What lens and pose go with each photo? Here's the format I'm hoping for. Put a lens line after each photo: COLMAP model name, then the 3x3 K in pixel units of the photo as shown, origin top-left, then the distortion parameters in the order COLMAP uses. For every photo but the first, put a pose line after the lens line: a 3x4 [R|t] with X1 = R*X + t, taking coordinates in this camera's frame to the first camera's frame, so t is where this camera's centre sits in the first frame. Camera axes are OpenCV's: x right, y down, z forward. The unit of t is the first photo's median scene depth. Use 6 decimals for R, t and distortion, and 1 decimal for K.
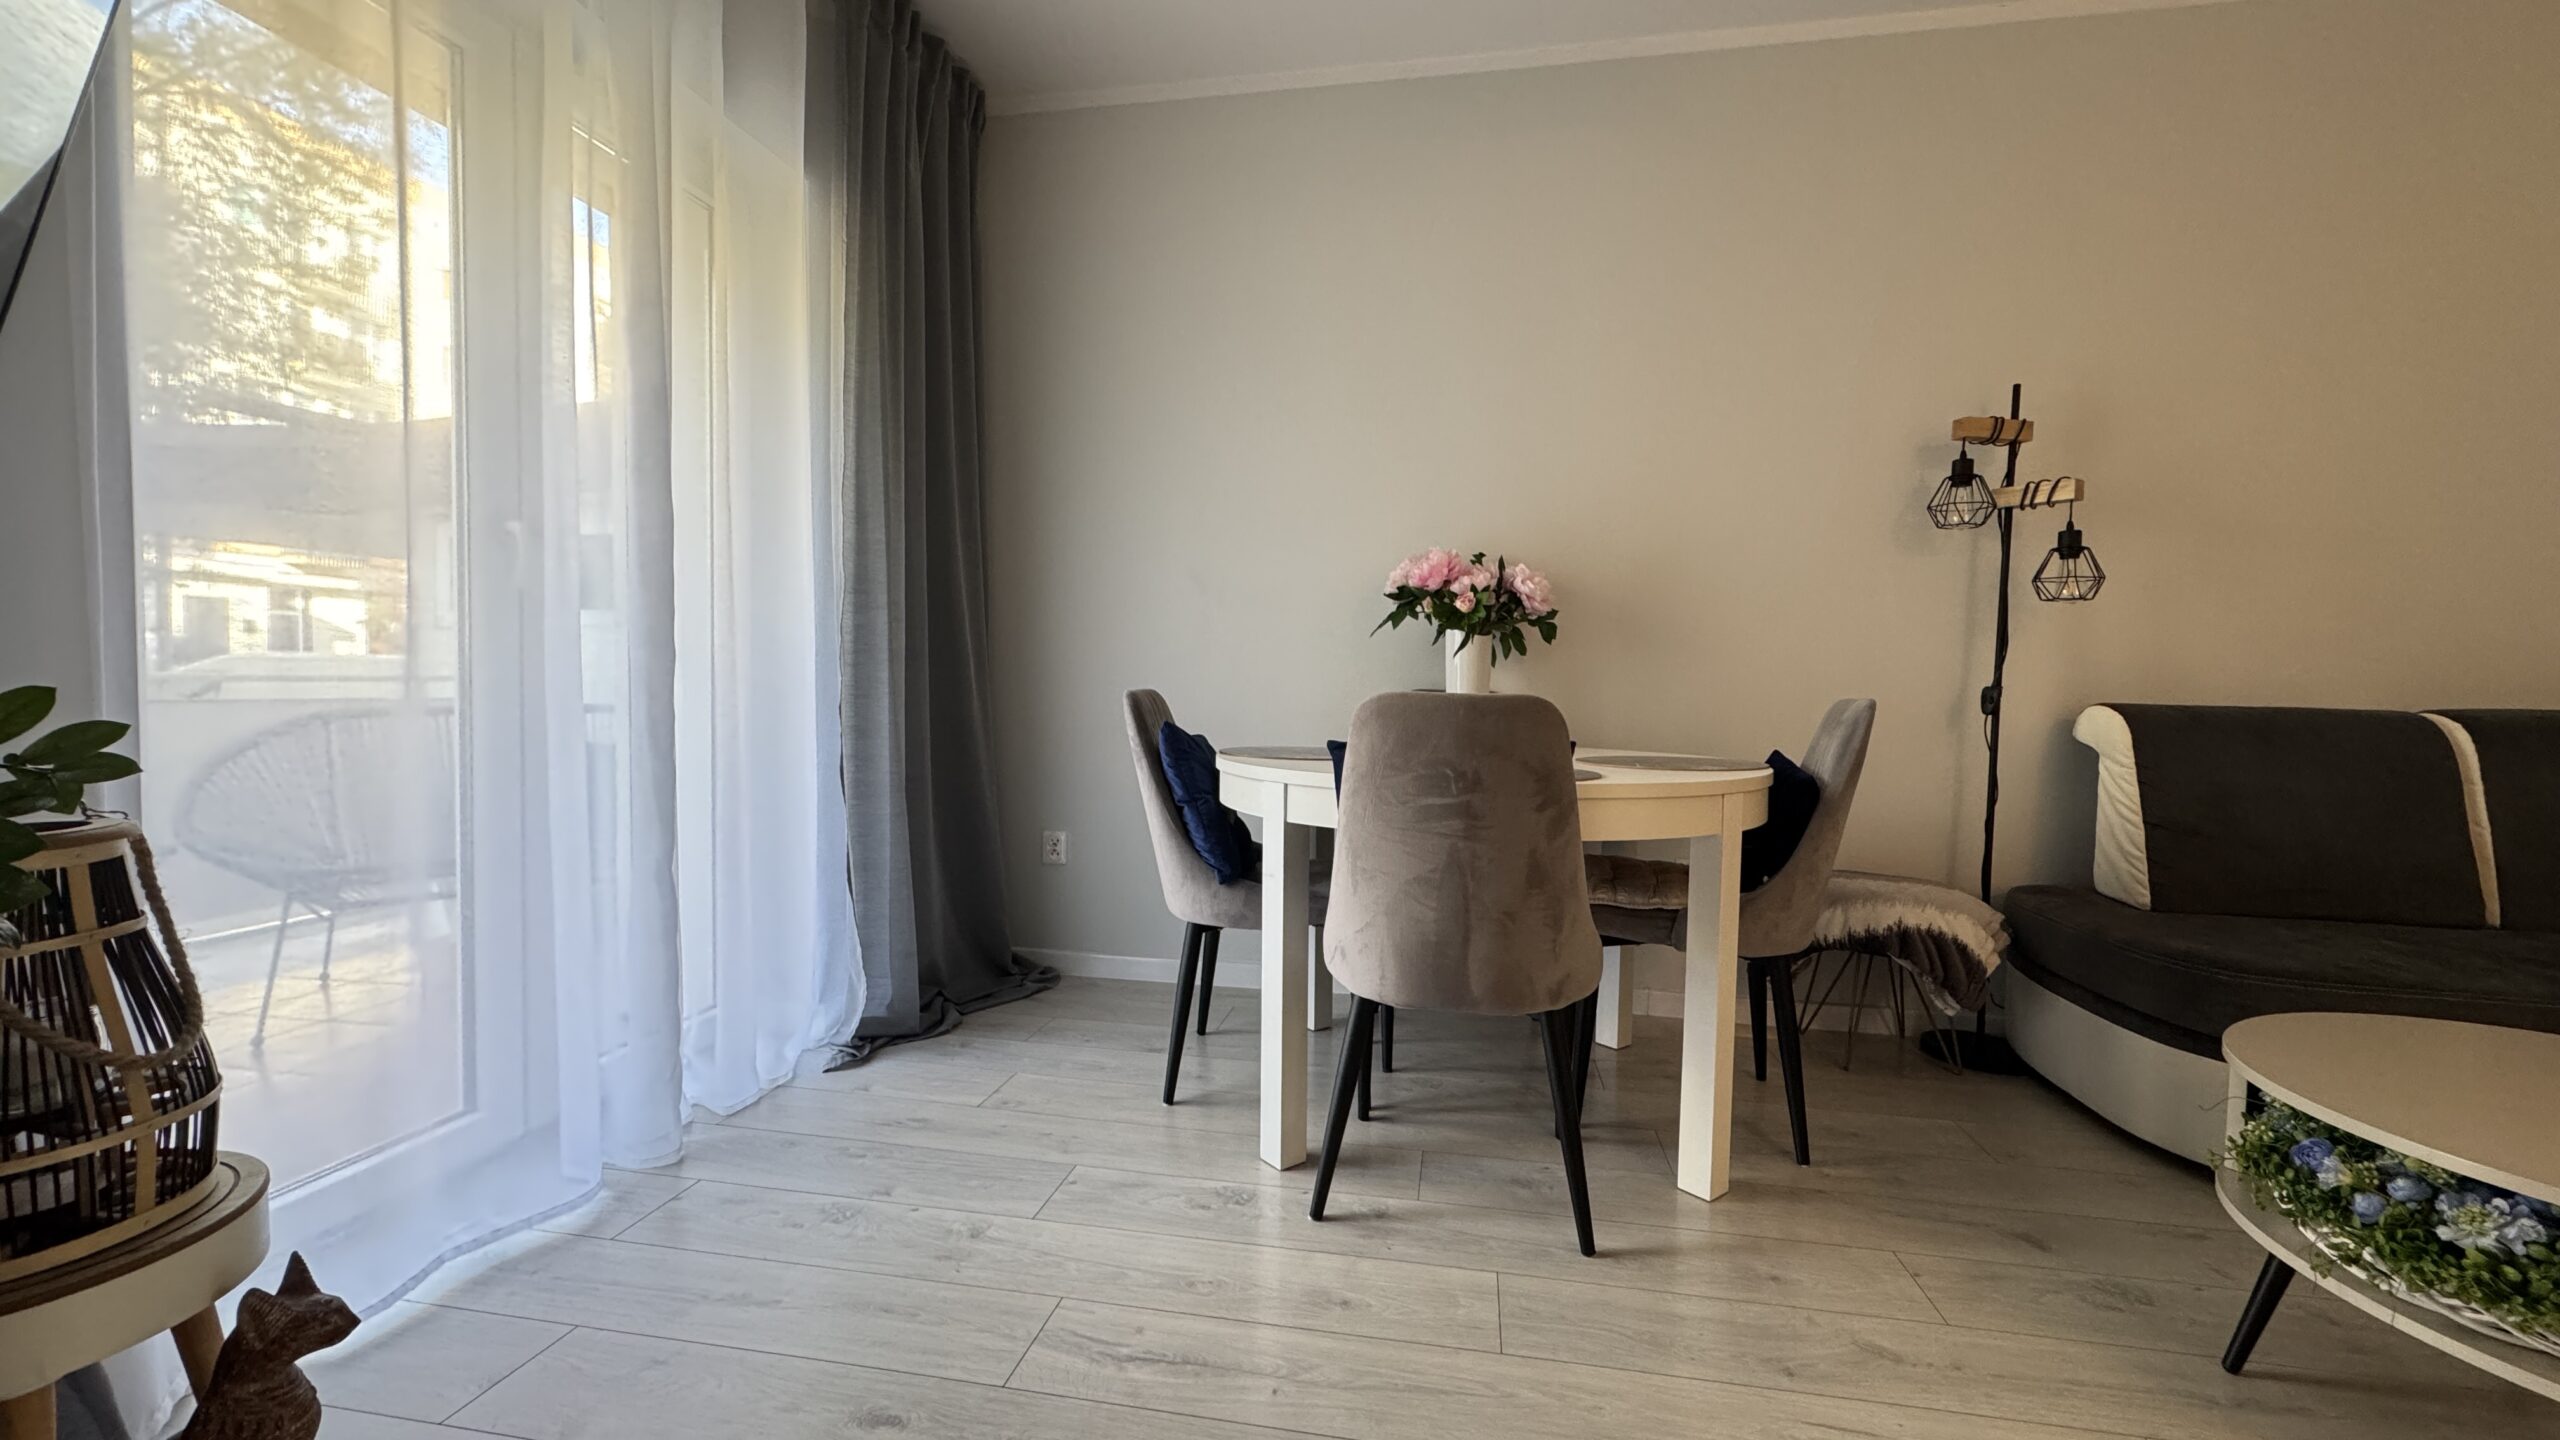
lens RADIAL K [[1017.0, 0, 1279.2], [0, 1017.0, 714.3], [0, 0, 1]] dist [-0.001362, 0.000147]
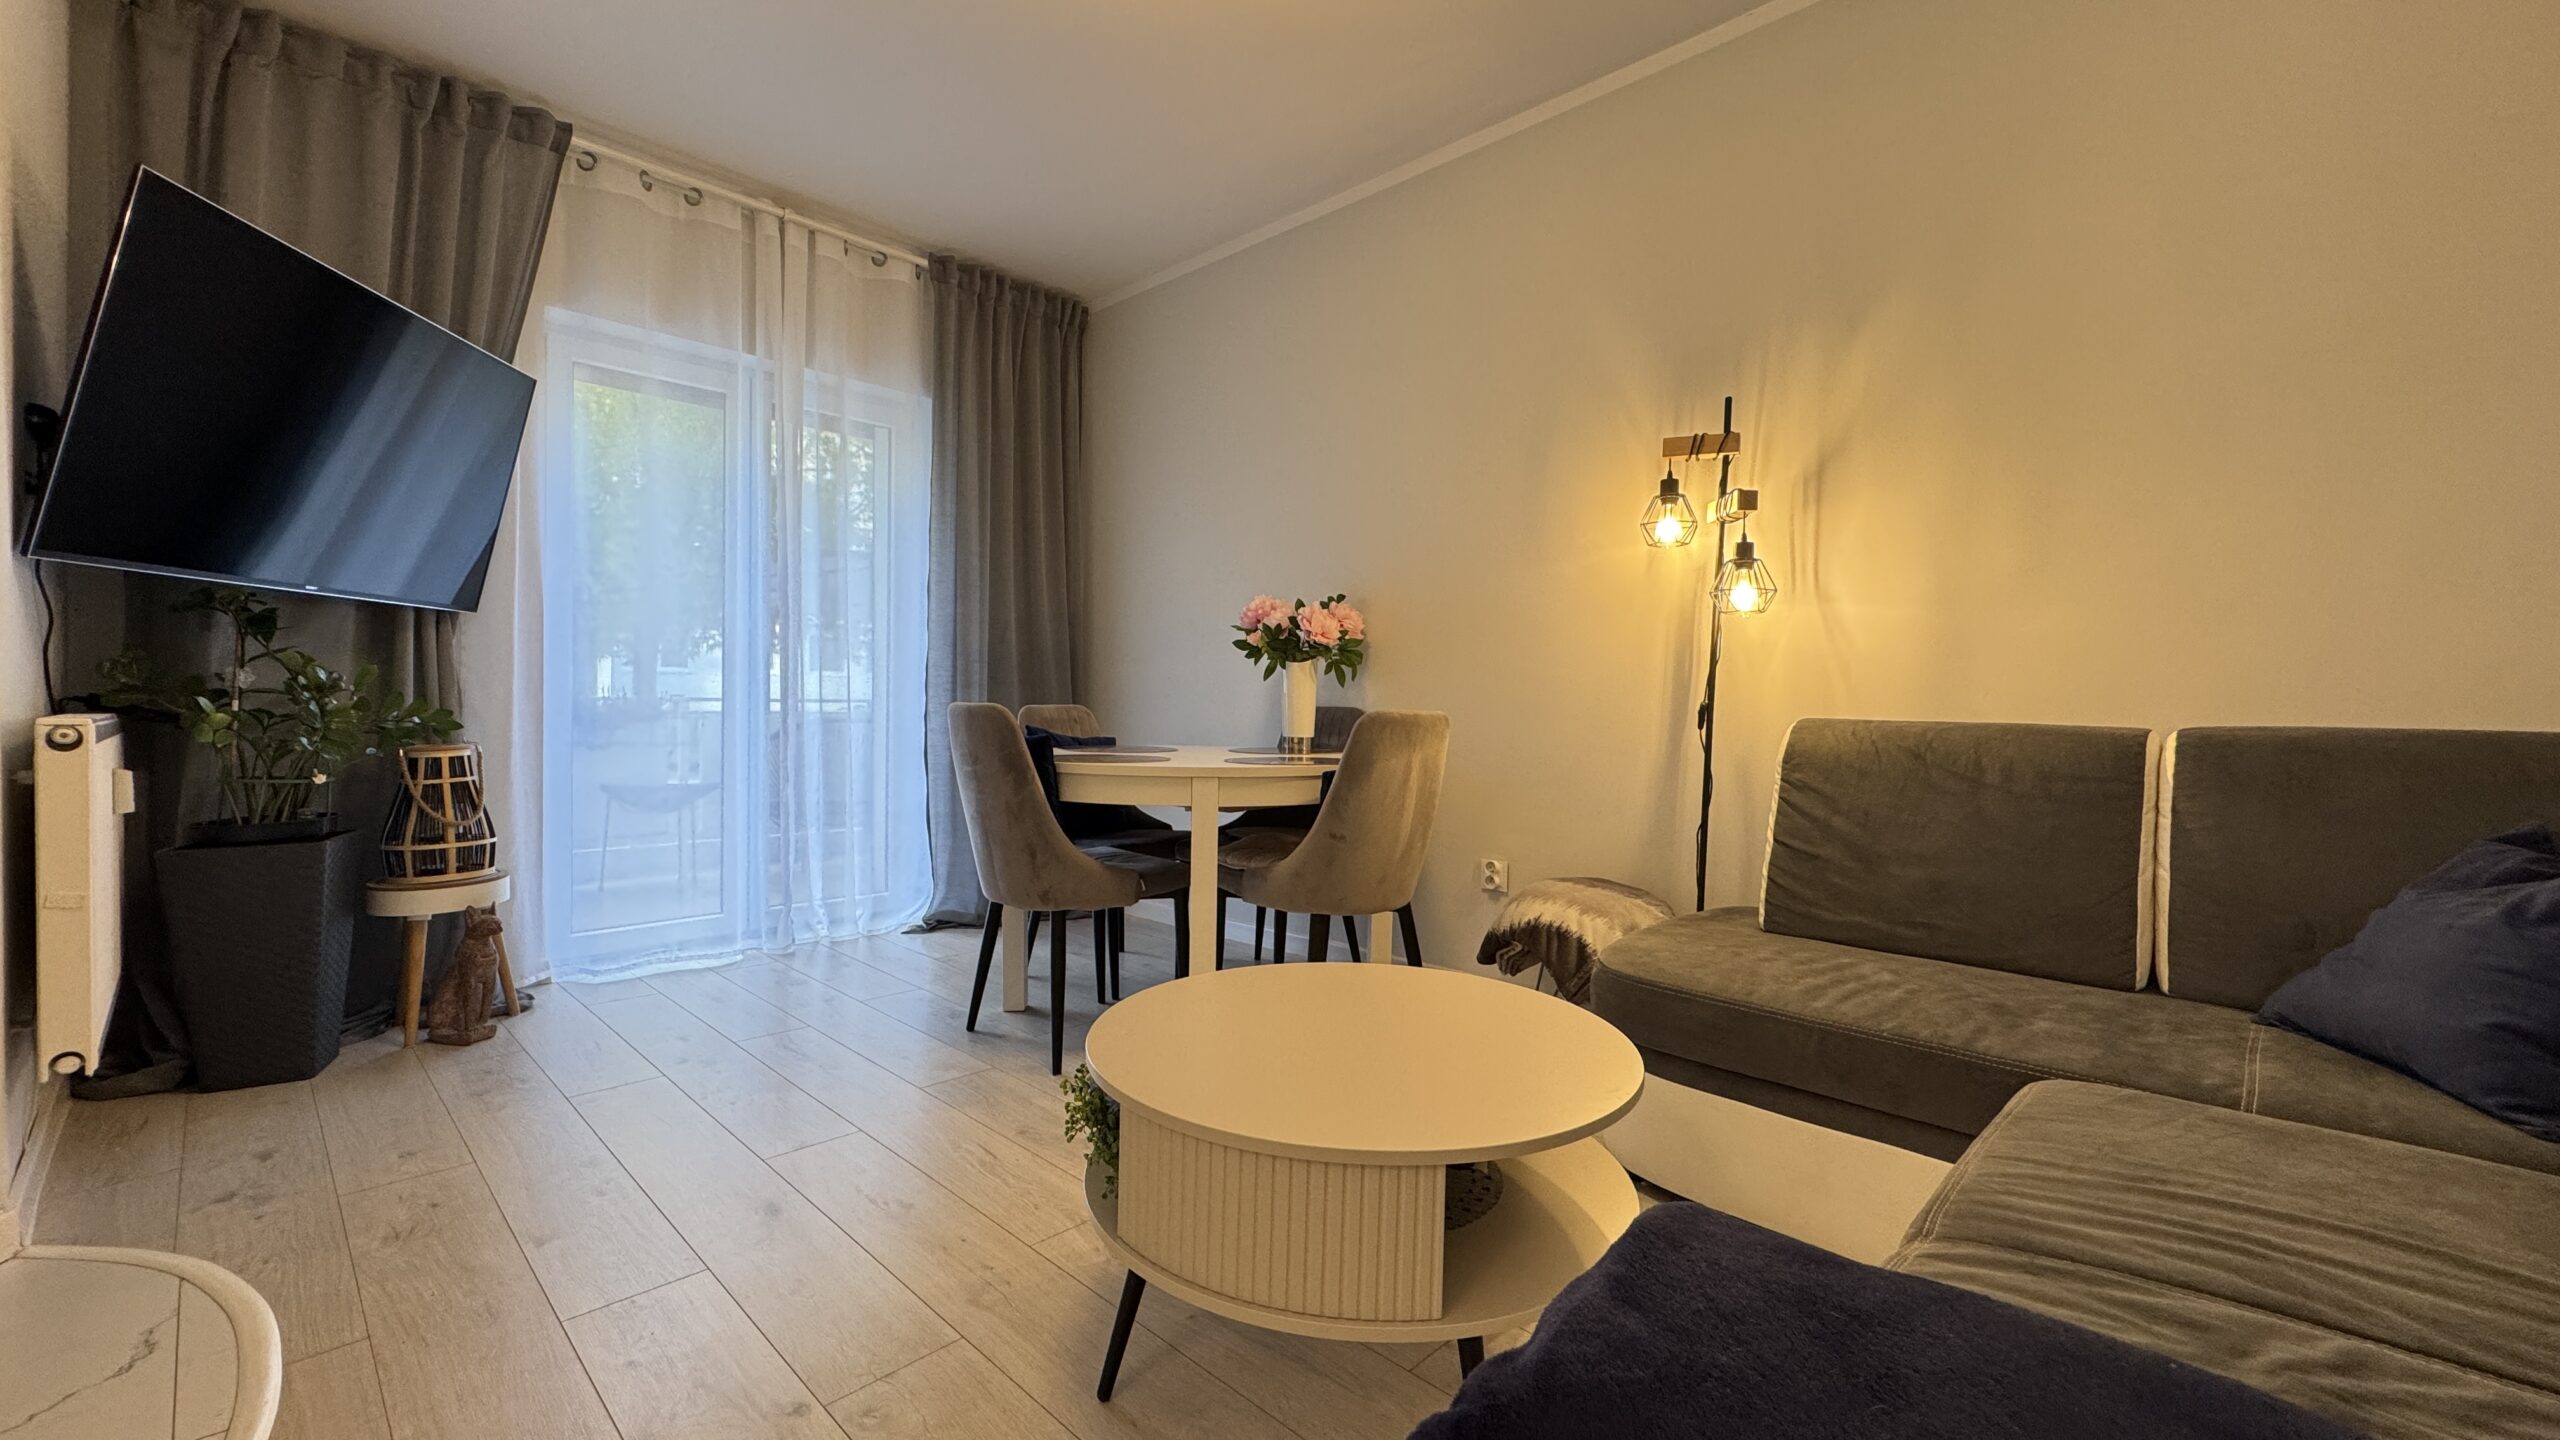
lens RADIAL K [[1017.0, 0, 1279.2], [0, 1017.0, 714.3], [0, 0, 1]] dist [-0.001362, 0.000147]
pose [[0.836181, 0.003025, -0.548445, 0.907441], [-0.018053, 0.999595, -0.022010, 0.014937], [0.548156, 0.028306, 0.835897, -0.061997]]
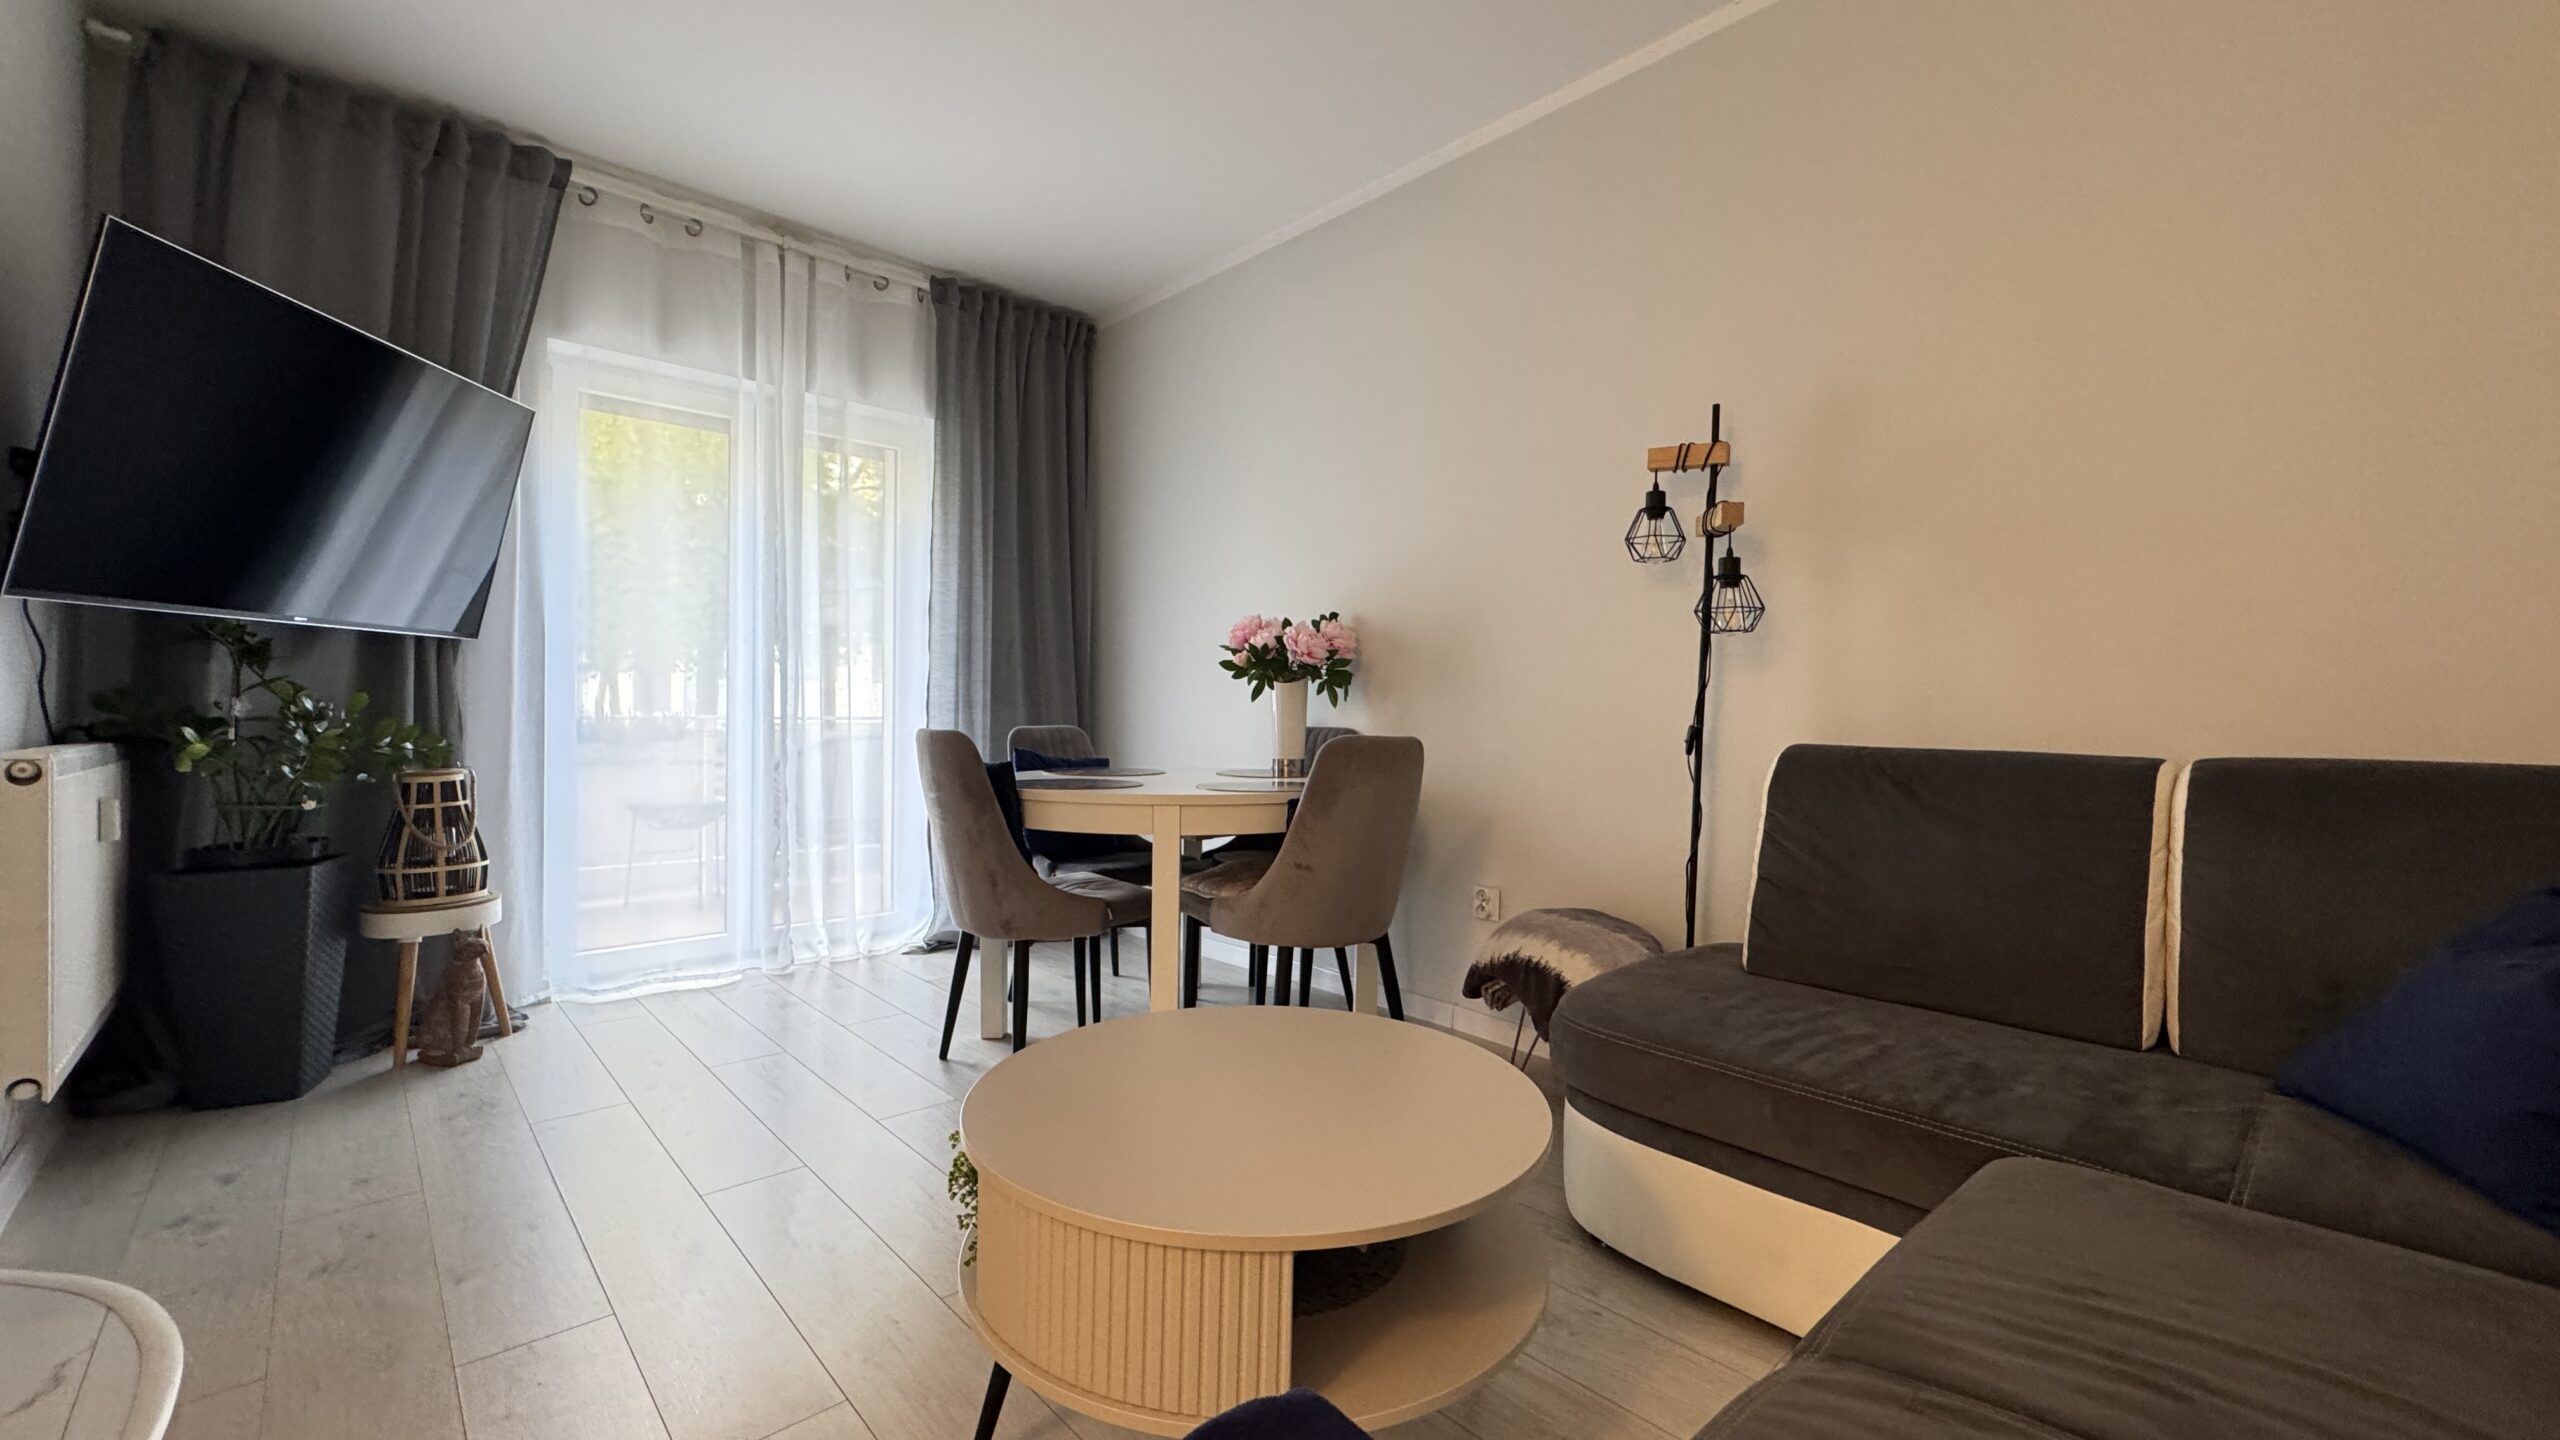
lens RADIAL K [[1017.0, 0, 1279.2], [0, 1017.0, 714.3], [0, 0, 1]] dist [-0.001362, 0.000147]
pose [[0.802779, -0.004848, -0.596258, 0.964487], [-0.016586, 0.999398, -0.030457, -0.002339], [0.596046, 0.034340, 0.802215, 0.013469]]
